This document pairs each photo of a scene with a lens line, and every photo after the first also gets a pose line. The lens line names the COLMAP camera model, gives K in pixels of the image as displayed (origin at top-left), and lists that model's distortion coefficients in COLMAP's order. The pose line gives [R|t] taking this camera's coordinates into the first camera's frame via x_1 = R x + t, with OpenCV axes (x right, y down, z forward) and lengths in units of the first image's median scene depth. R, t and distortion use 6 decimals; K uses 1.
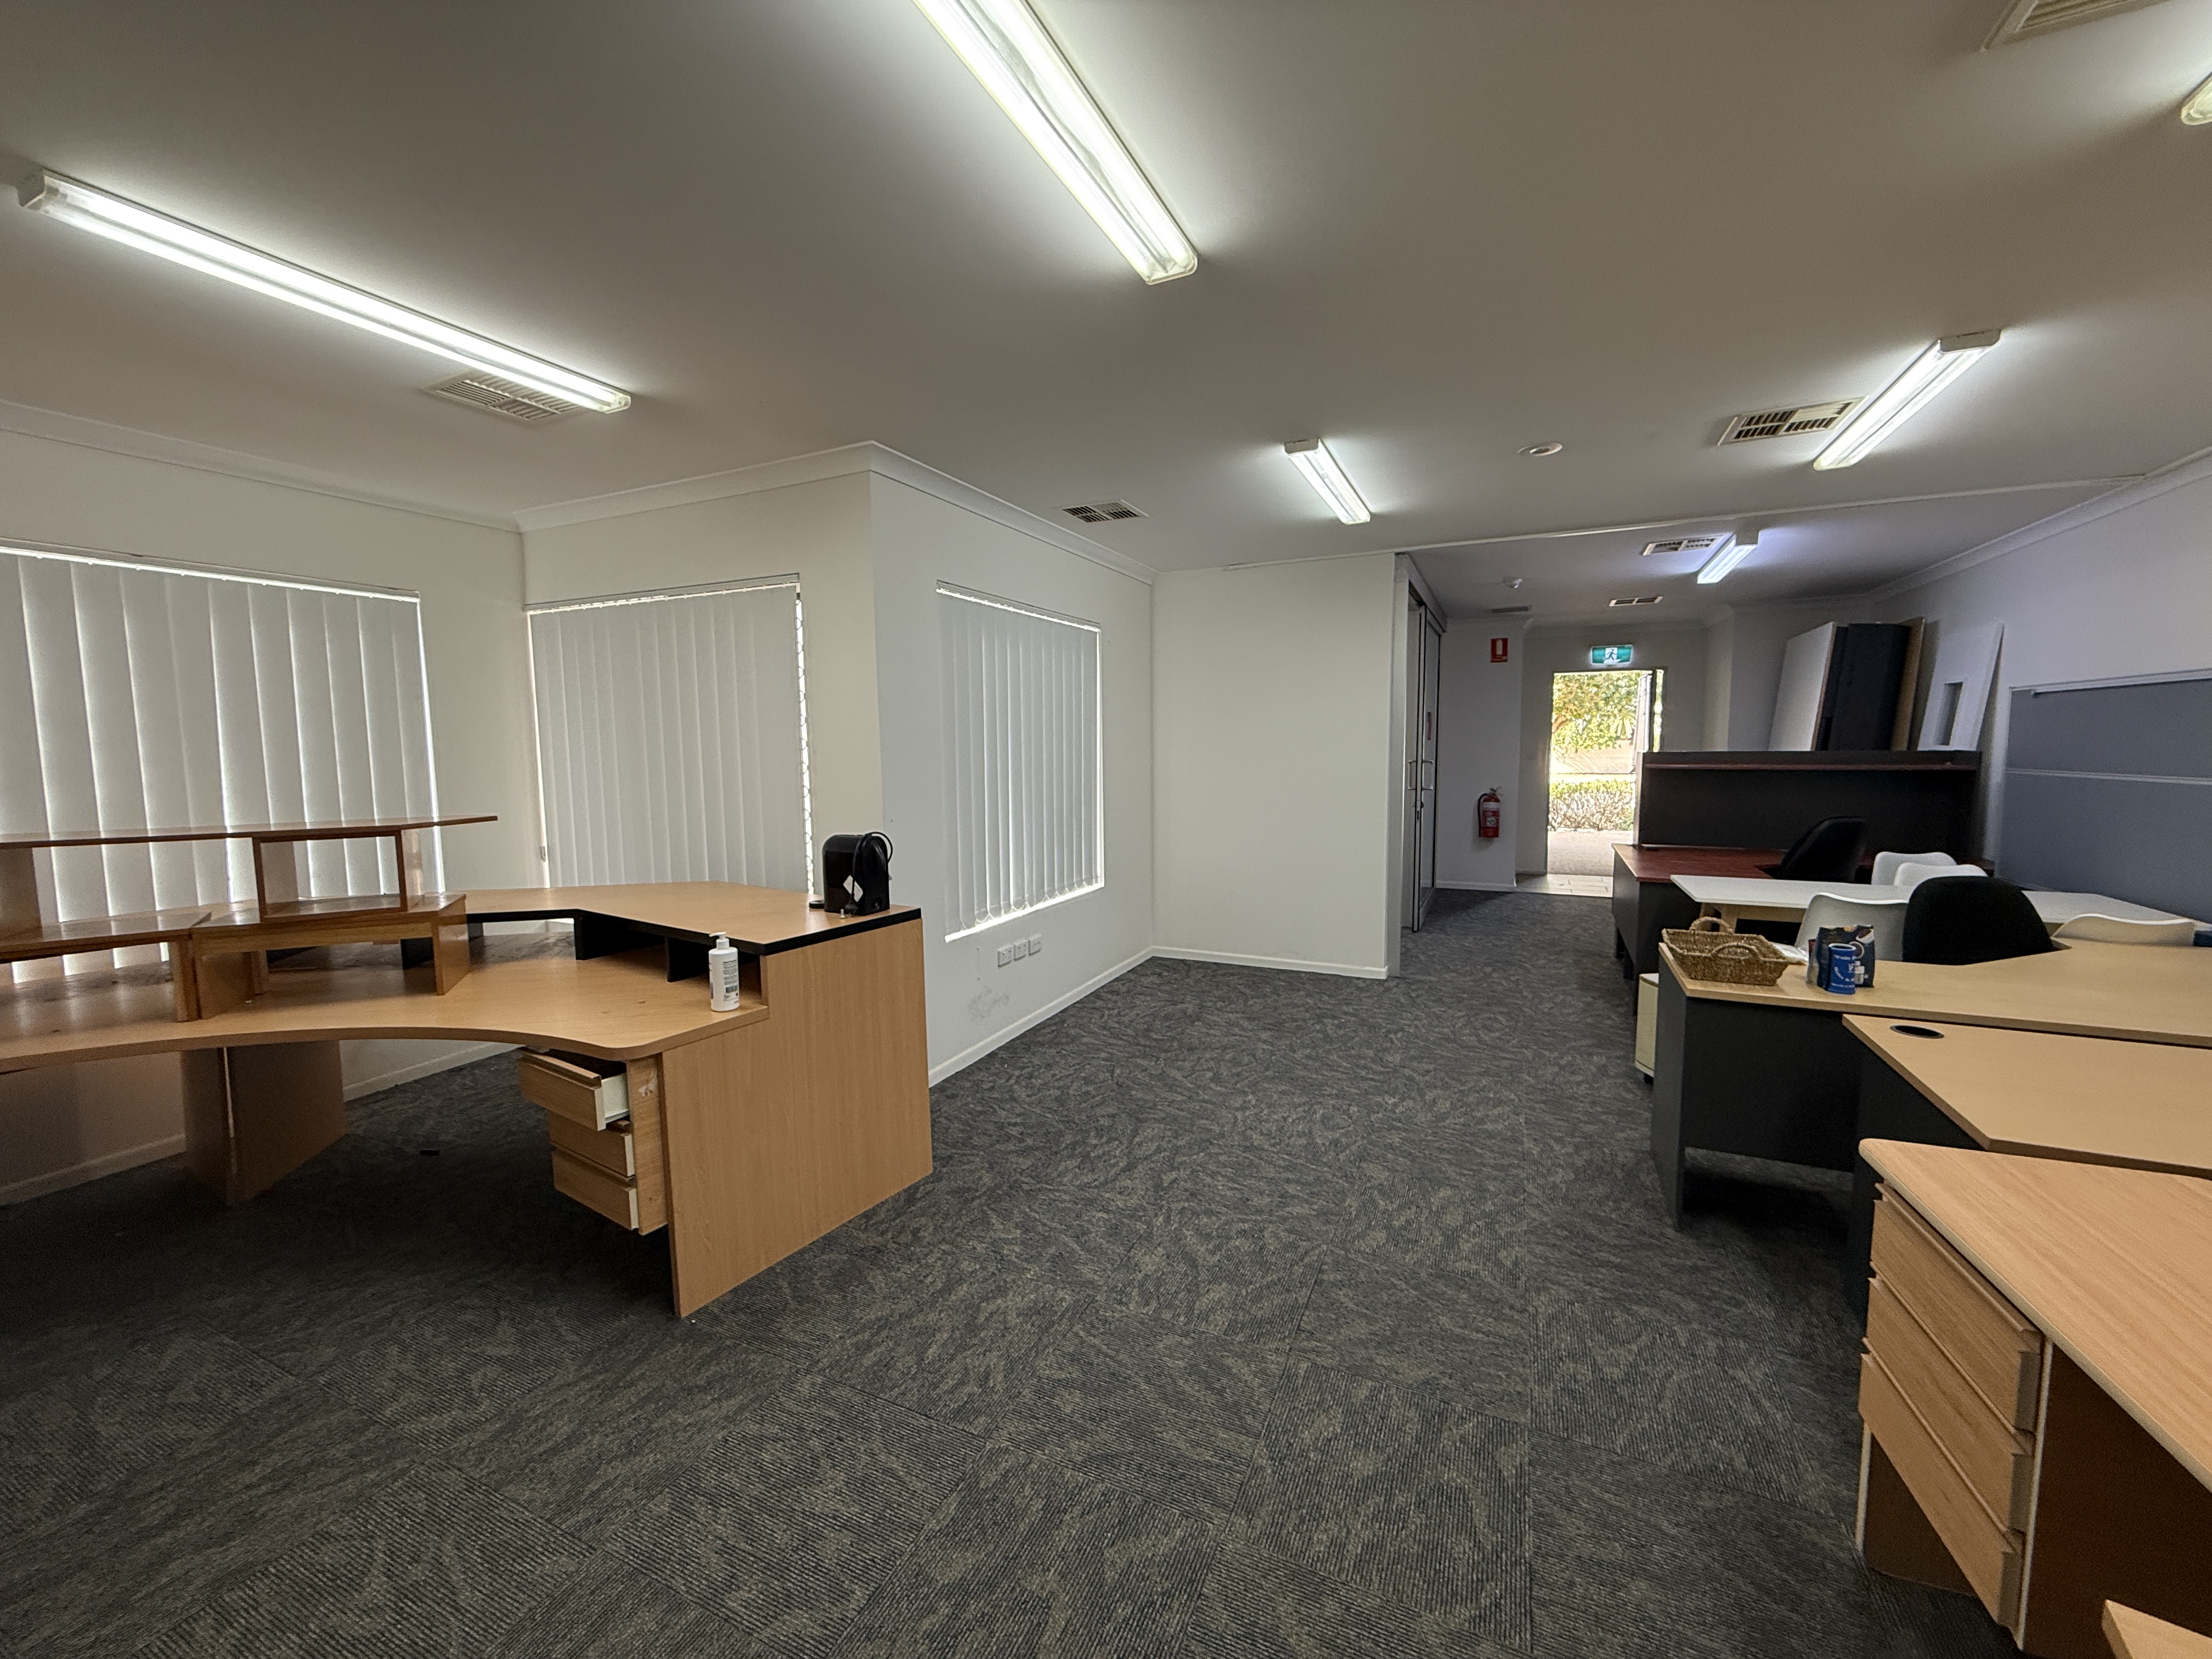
lens RADIAL K [[881.6, 0, 1101.1], [0, 881.6, 828.2], [0, 0, 1]] dist [-0.002408, 0.001061]
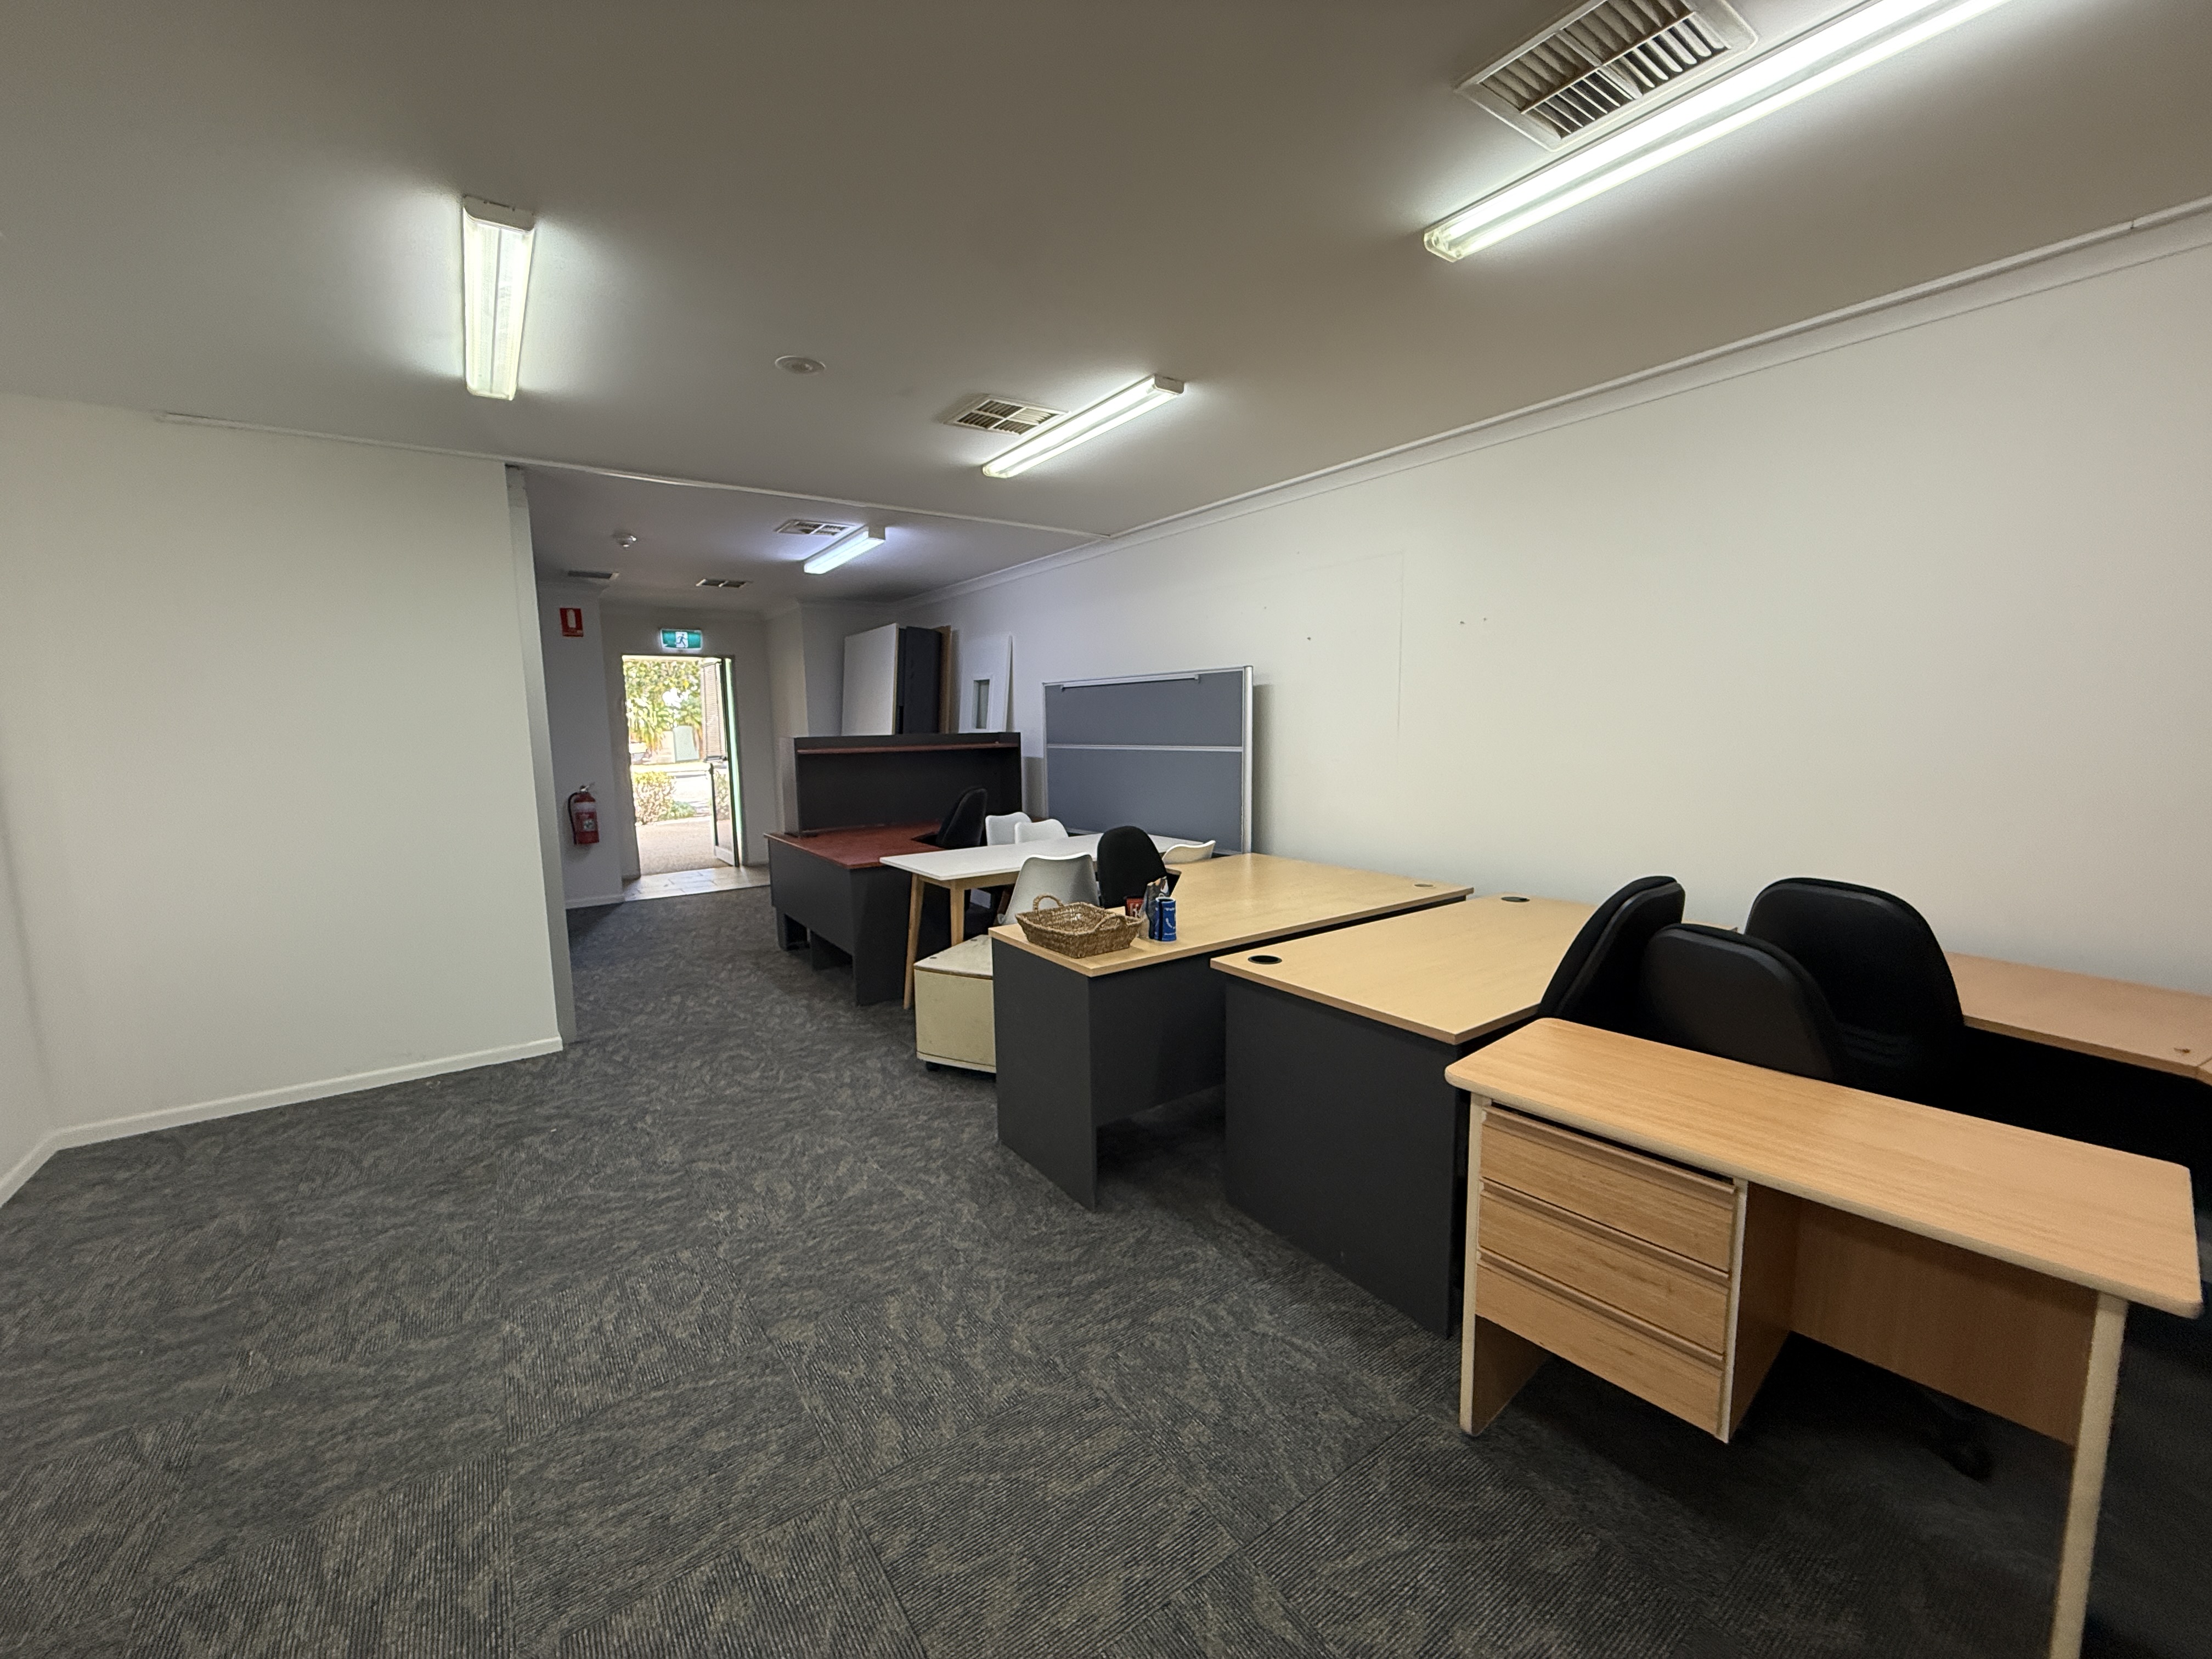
lens RADIAL K [[881.6, 0, 1104.8], [0, 881.6, 825.8], [0, 0, 1]] dist [-0.002408, 0.001061]
pose [[0.491012, -0.102213, 0.865136, -0.094285], [0.097936, 0.993274, 0.061768, -0.021015], [-0.865630, 0.054399, 0.497719, 0.295813]]
